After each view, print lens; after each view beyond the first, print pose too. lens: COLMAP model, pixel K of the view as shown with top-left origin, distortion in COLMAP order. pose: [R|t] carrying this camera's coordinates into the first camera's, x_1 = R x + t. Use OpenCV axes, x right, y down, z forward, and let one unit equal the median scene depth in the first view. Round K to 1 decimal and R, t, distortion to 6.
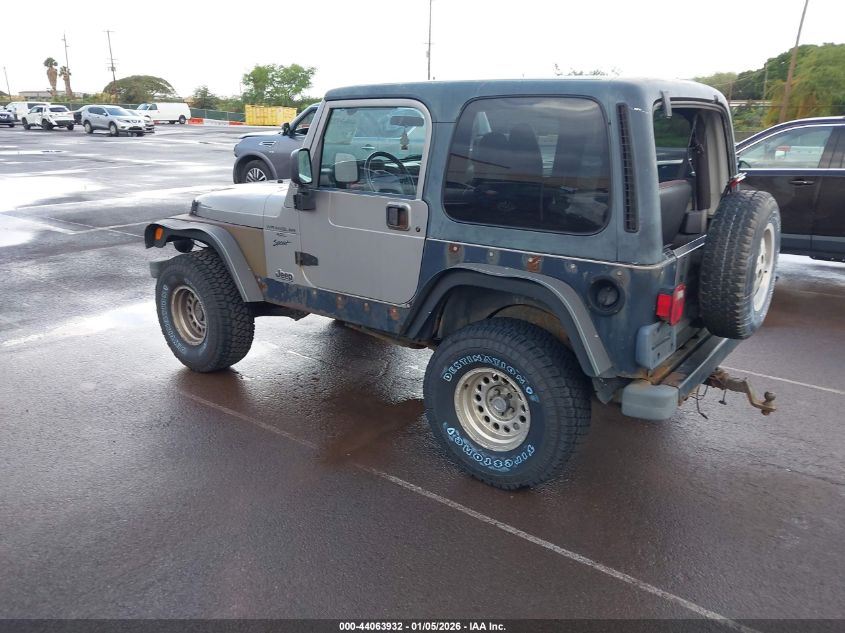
lens RADIAL K [[667.7, 0, 422.5], [0, 667.7, 316.5], [0, 0, 1]] dist [0.004488, -0.003025]
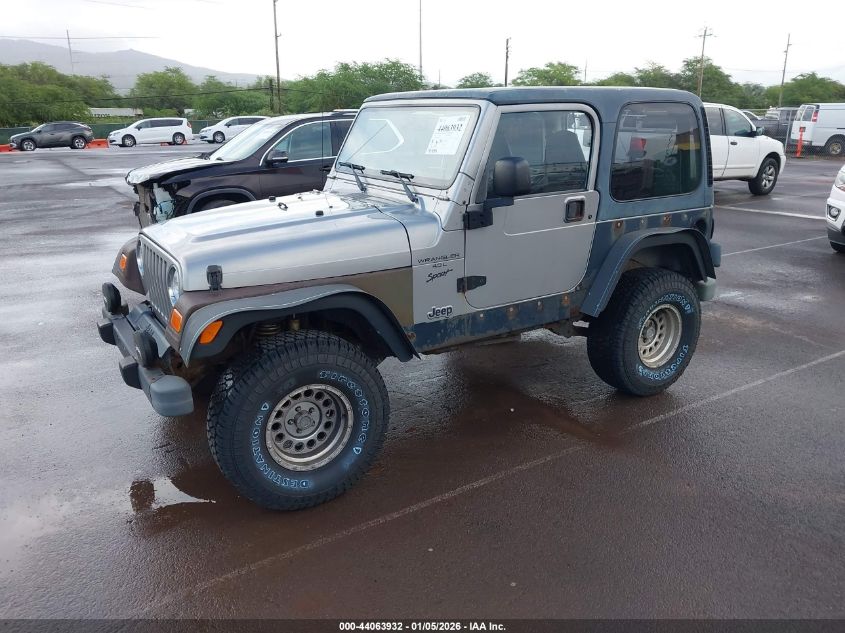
lens RADIAL K [[667.7, 0, 422.5], [0, 667.7, 316.5], [0, 0, 1]] dist [0.004488, -0.003025]
pose [[0.366824, -0.298210, 0.881198, -1.154678], [0.282398, 0.938227, 0.199953, -0.277783], [-0.886392, 0.175501, 0.428379, 0.796998]]
